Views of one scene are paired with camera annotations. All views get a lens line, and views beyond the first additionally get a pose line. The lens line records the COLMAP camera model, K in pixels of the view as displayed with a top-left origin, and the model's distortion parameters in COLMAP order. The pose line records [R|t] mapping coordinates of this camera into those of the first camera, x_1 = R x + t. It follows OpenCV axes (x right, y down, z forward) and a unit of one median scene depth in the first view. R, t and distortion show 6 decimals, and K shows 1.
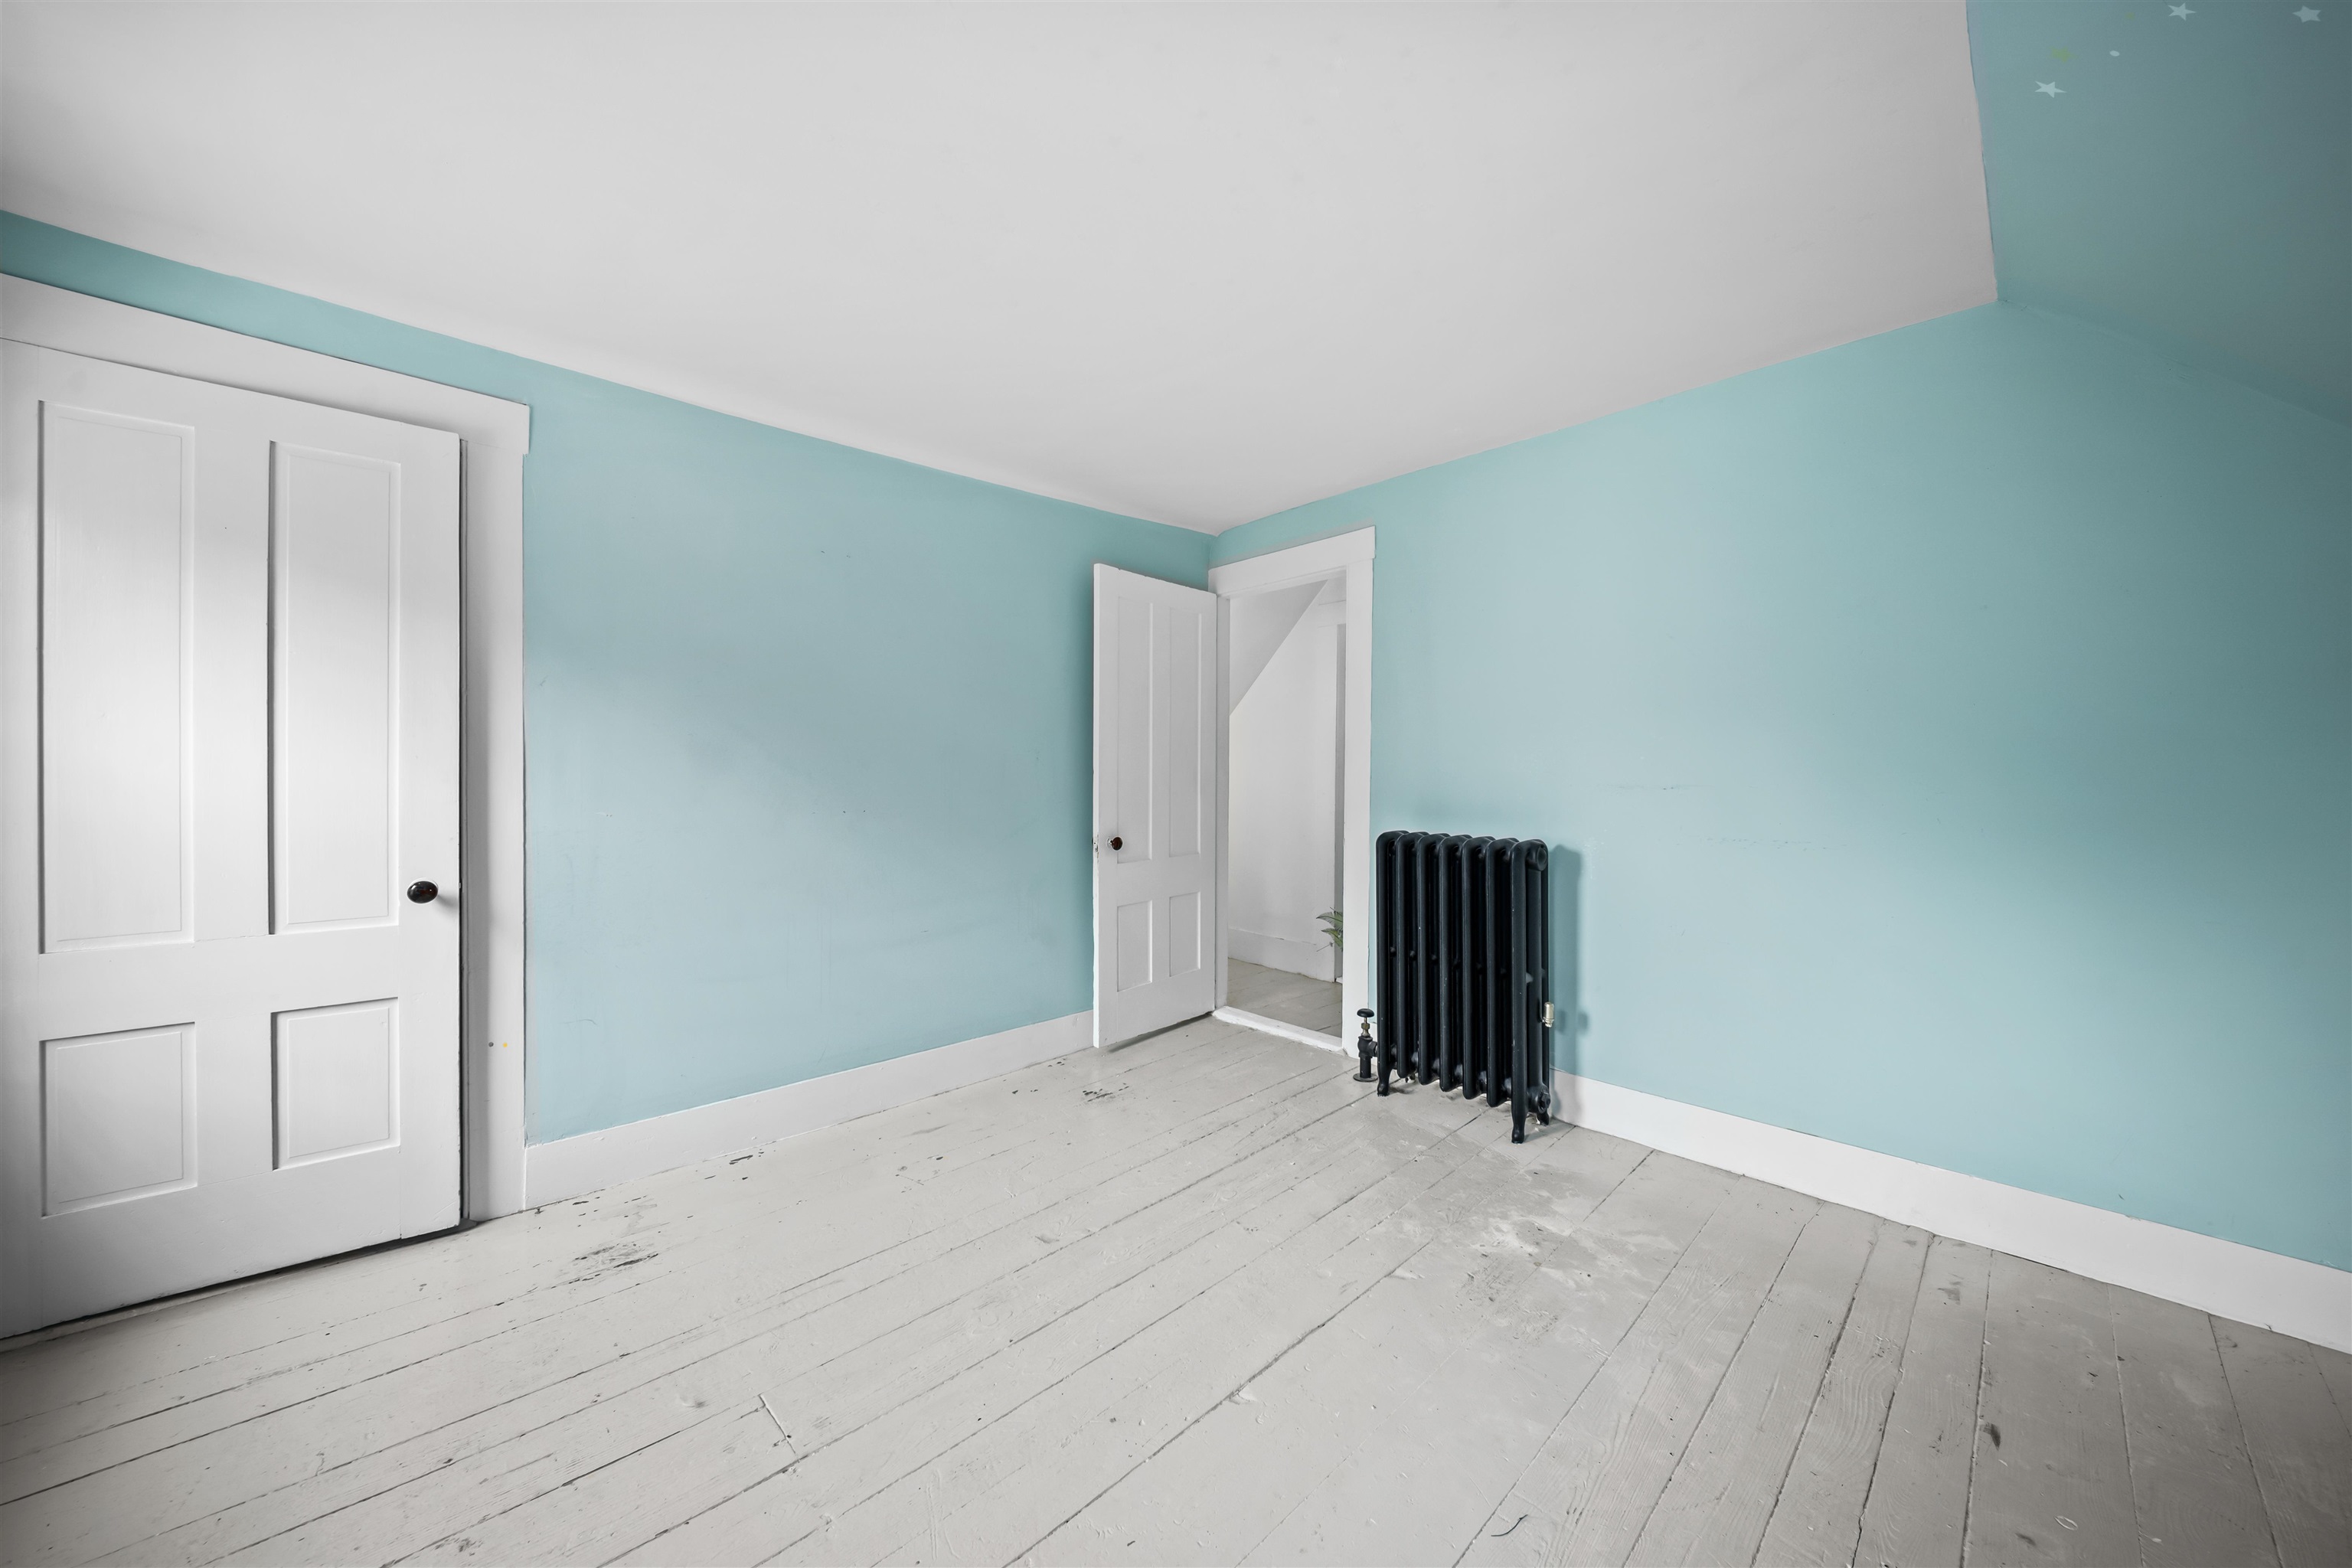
lens RADIAL K [[829.4, 0, 1177.1], [0, 829.4, 773.0], [0, 0, 1]] dist [0.002692, -0.004452]
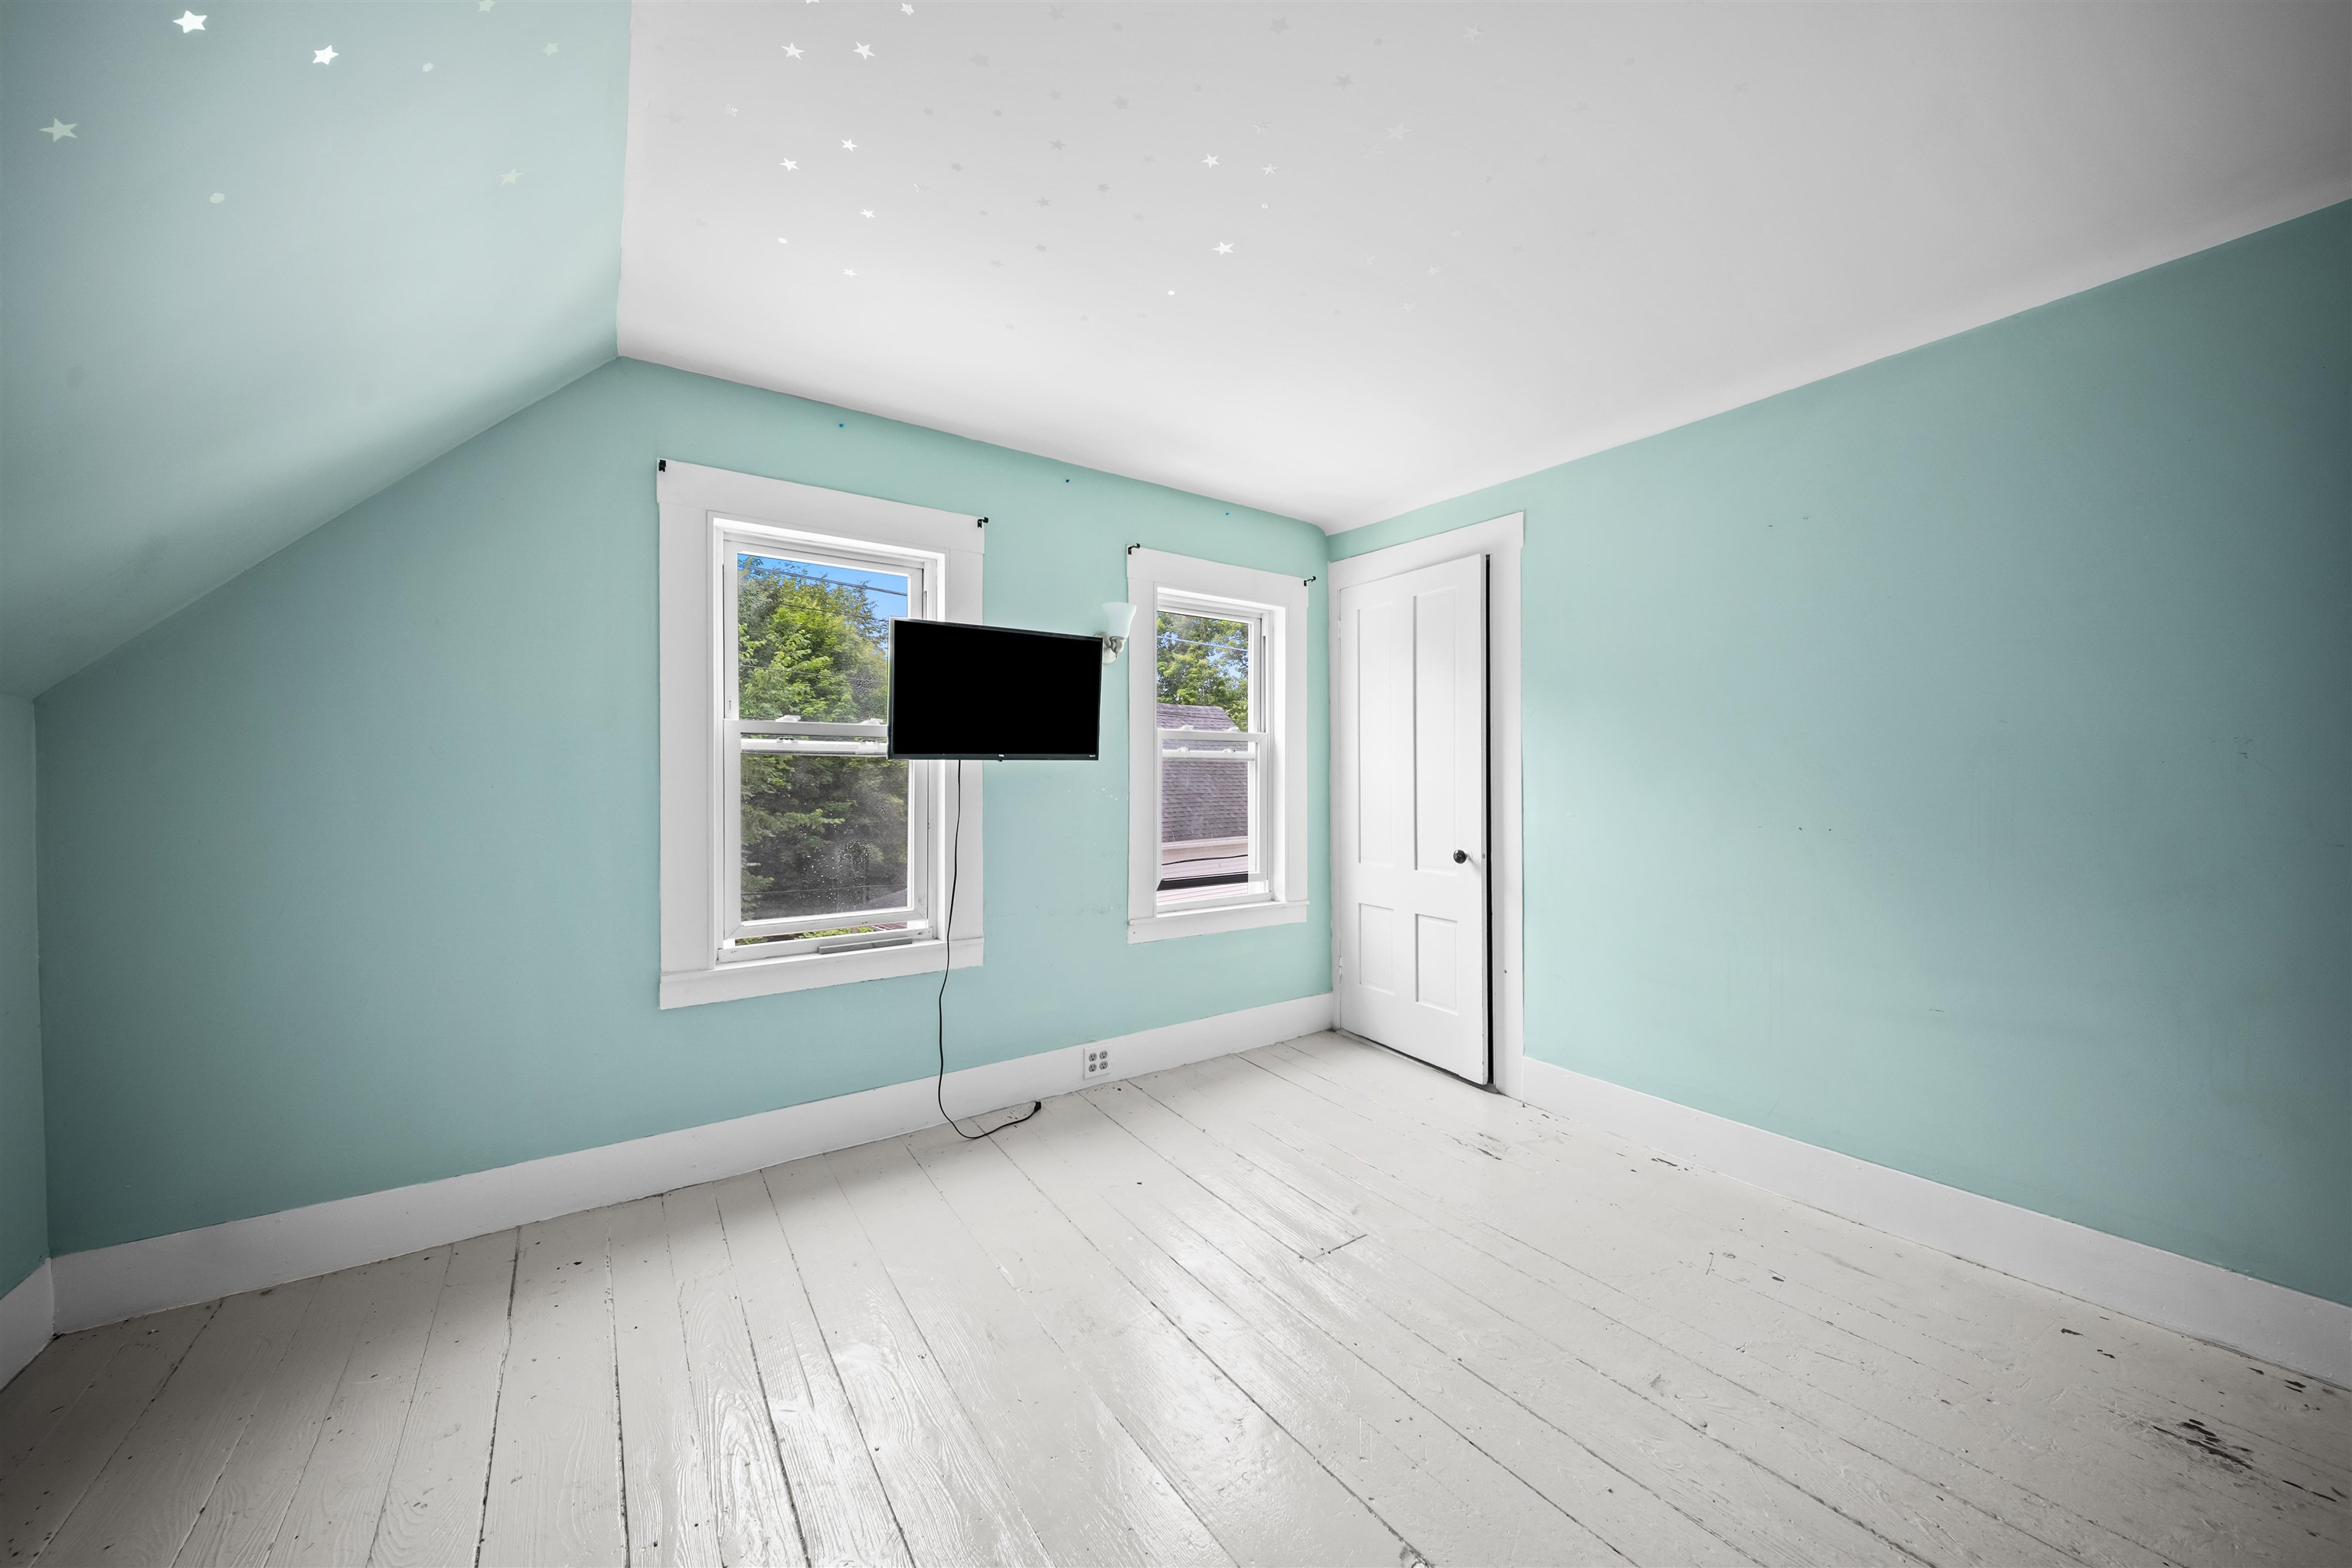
lens RADIAL K [[829.4, 0, 1177.1], [0, 829.4, 773.0], [0, 0, 1]] dist [0.002692, -0.004452]
pose [[-0.151081, -0.004772, -0.988510, 0.649691], [-0.003587, 0.999984, -0.004279, -0.004866], [0.988515, 0.002899, -0.151096, 0.640005]]
